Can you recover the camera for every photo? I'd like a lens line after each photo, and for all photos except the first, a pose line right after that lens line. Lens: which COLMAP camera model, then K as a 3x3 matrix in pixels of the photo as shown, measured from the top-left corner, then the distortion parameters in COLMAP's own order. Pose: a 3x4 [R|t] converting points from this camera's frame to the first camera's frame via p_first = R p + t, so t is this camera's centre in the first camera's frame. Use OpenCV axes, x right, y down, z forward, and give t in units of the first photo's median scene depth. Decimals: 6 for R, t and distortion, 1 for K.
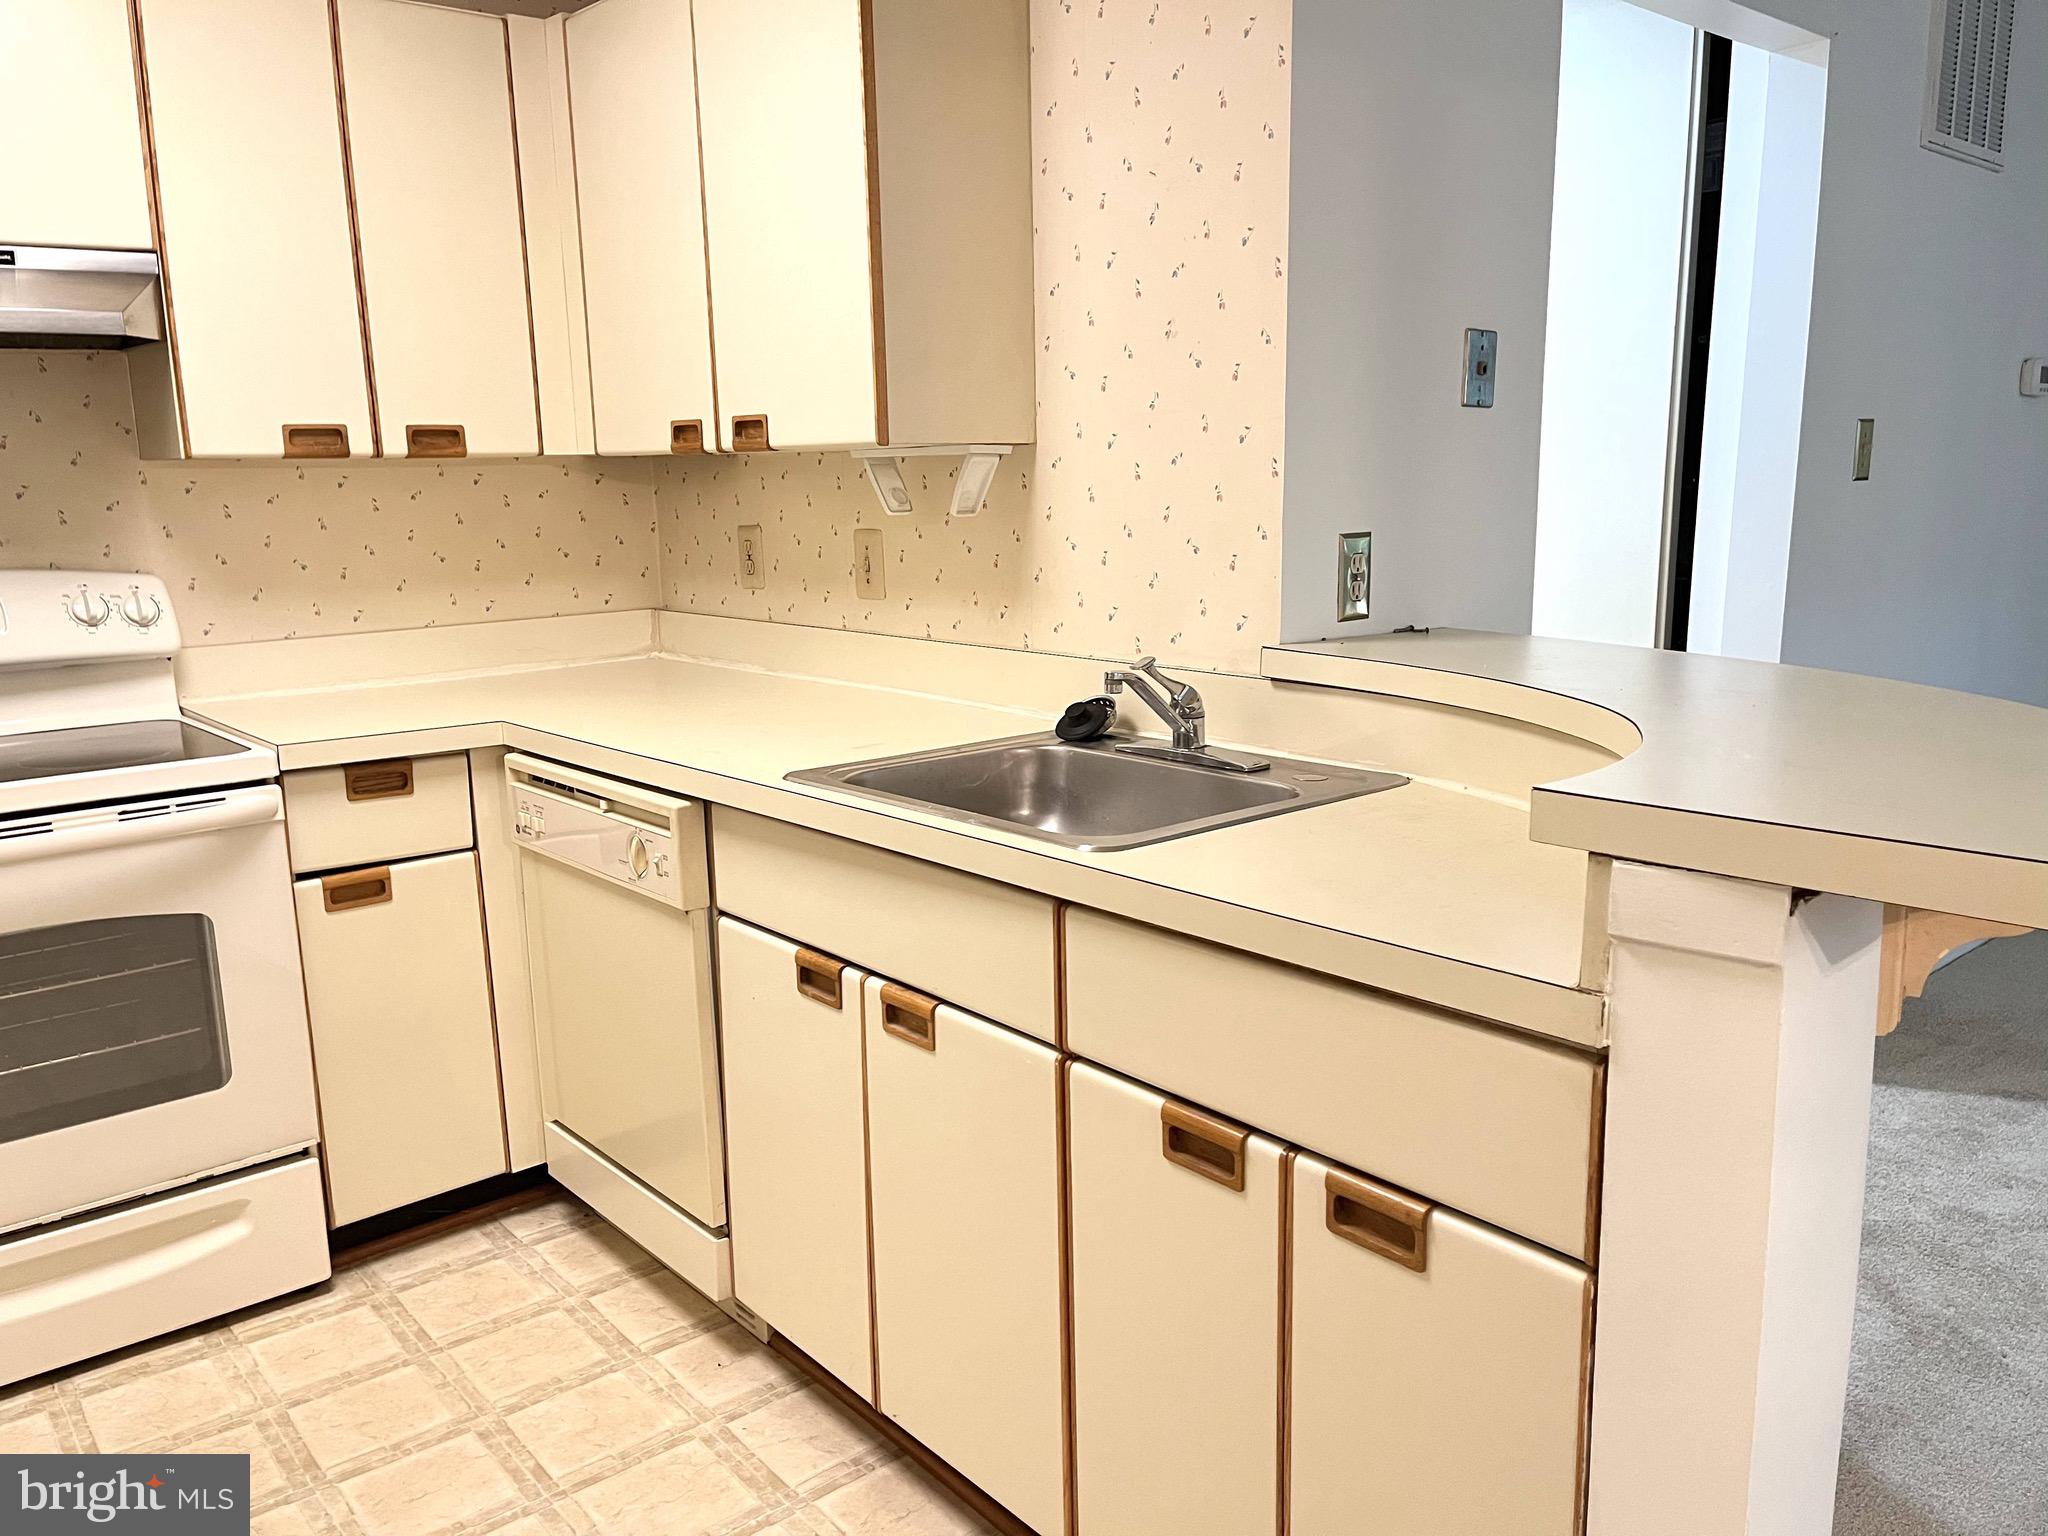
lens RADIAL K [[1529.1, 0, 1025.2], [0, 1529.1, 754.5], [0, 0, 1]] dist [0.081444, -0.102790]
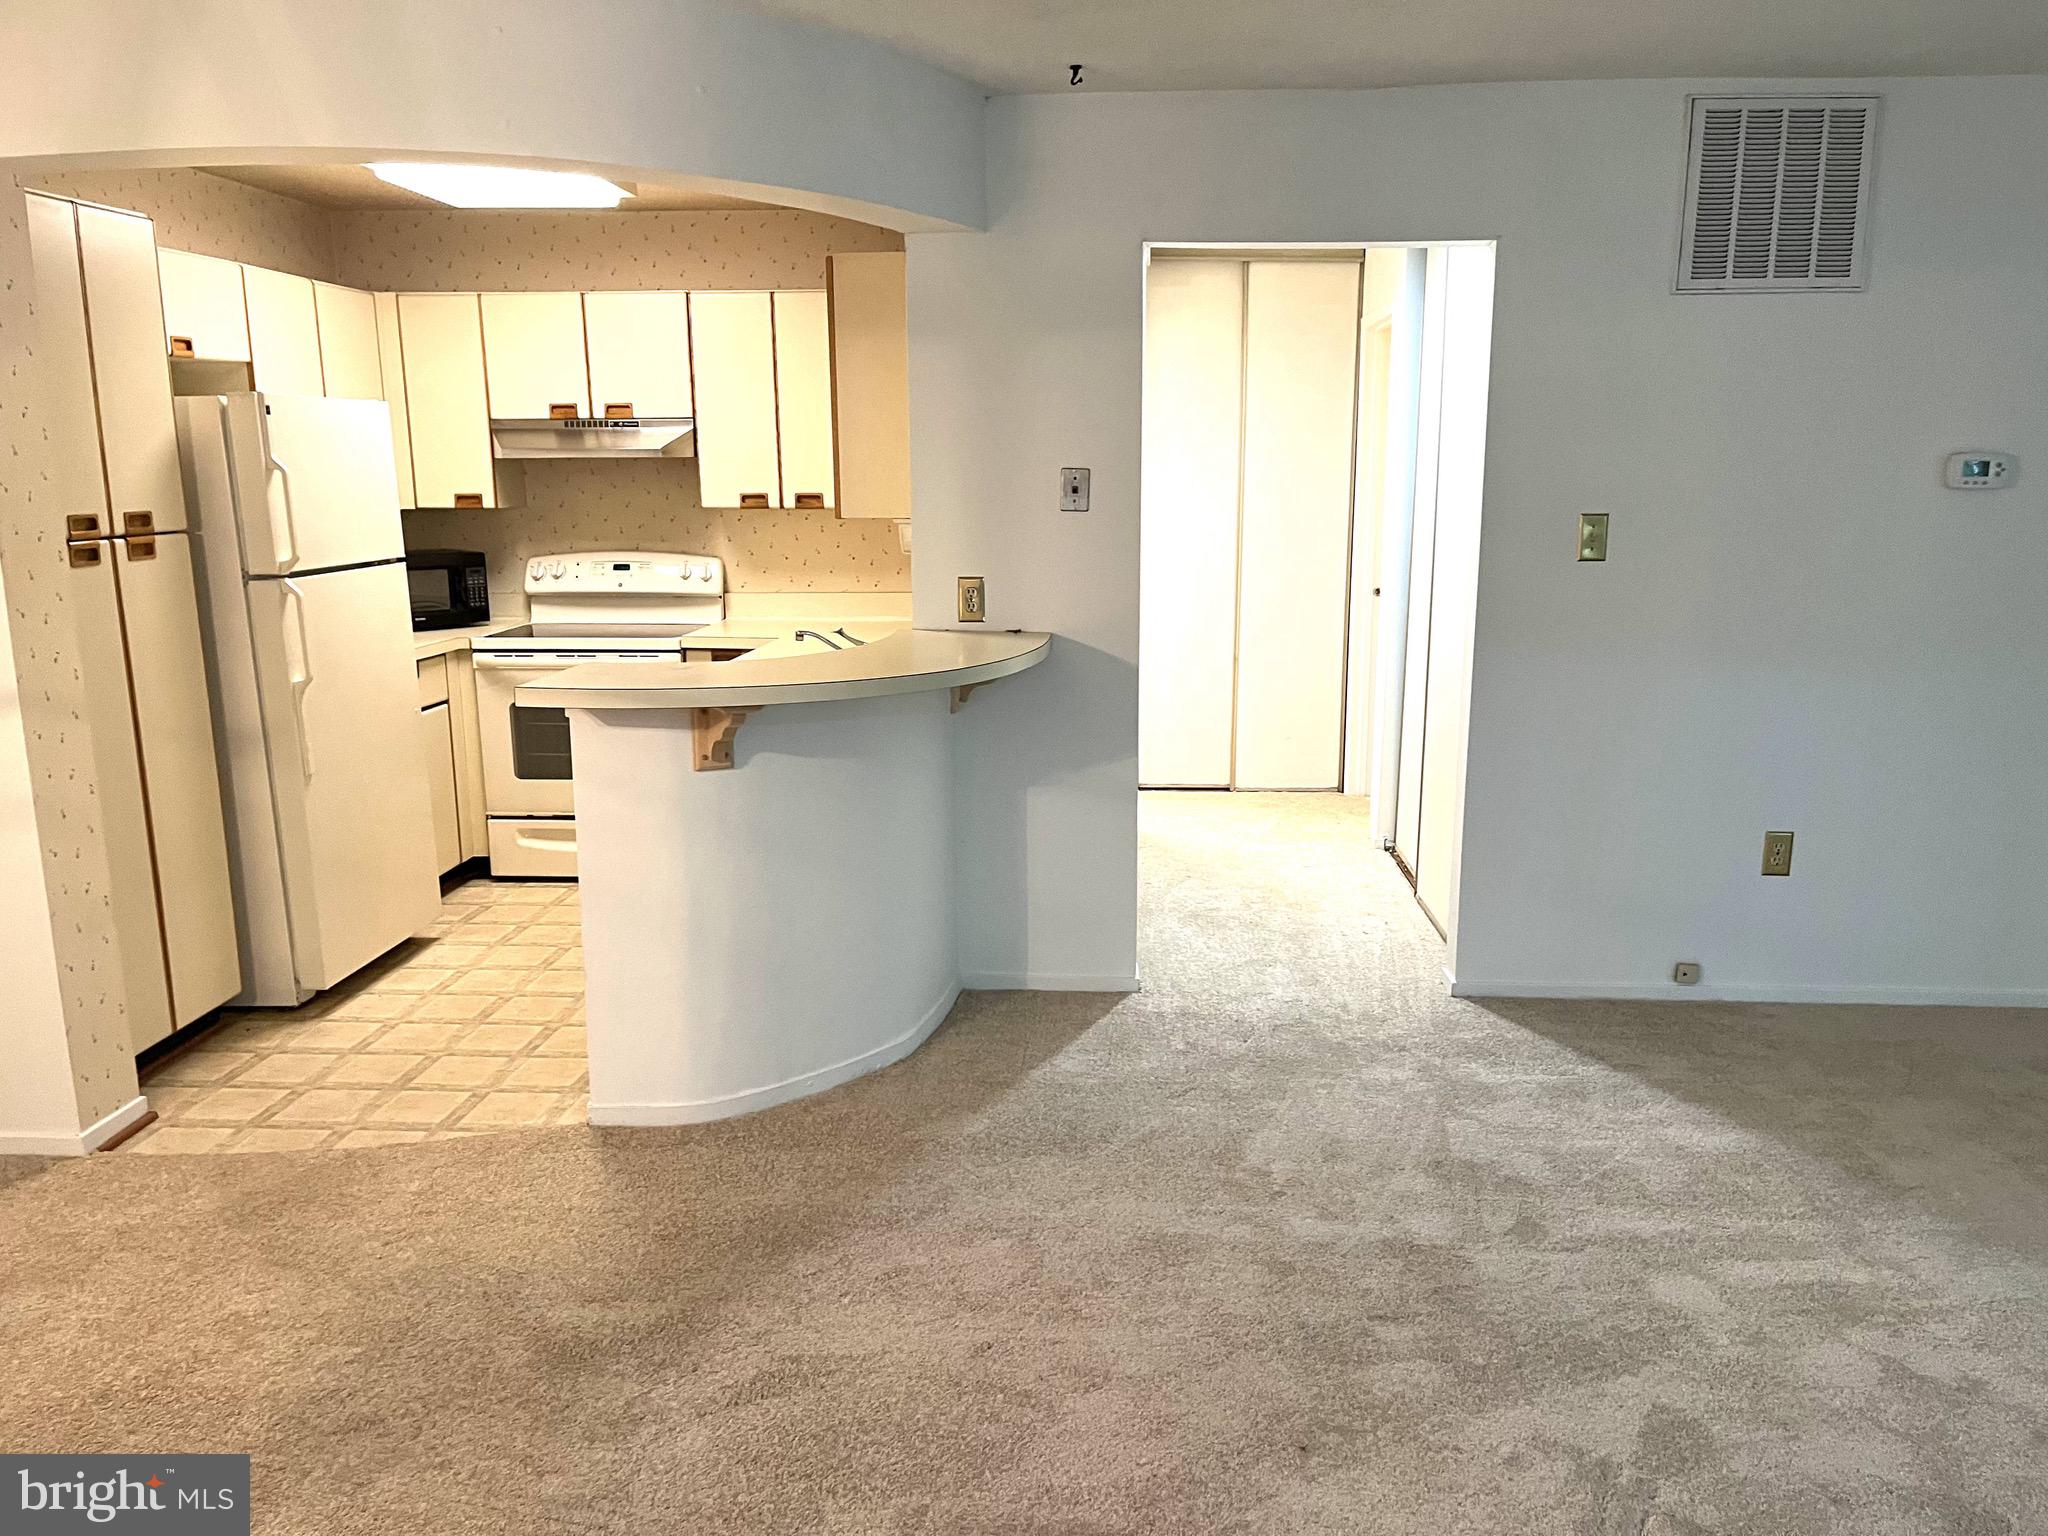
lens RADIAL K [[1529.1, 0, 1025.2], [0, 1529.1, 754.5], [0, 0, 1]] dist [0.081444, -0.102790]
pose [[0.710420, 0.148686, -0.687892, 1.309424], [-0.137505, 0.987915, 0.071527, -0.058625], [0.690214, 0.043774, 0.722280, -0.257064]]
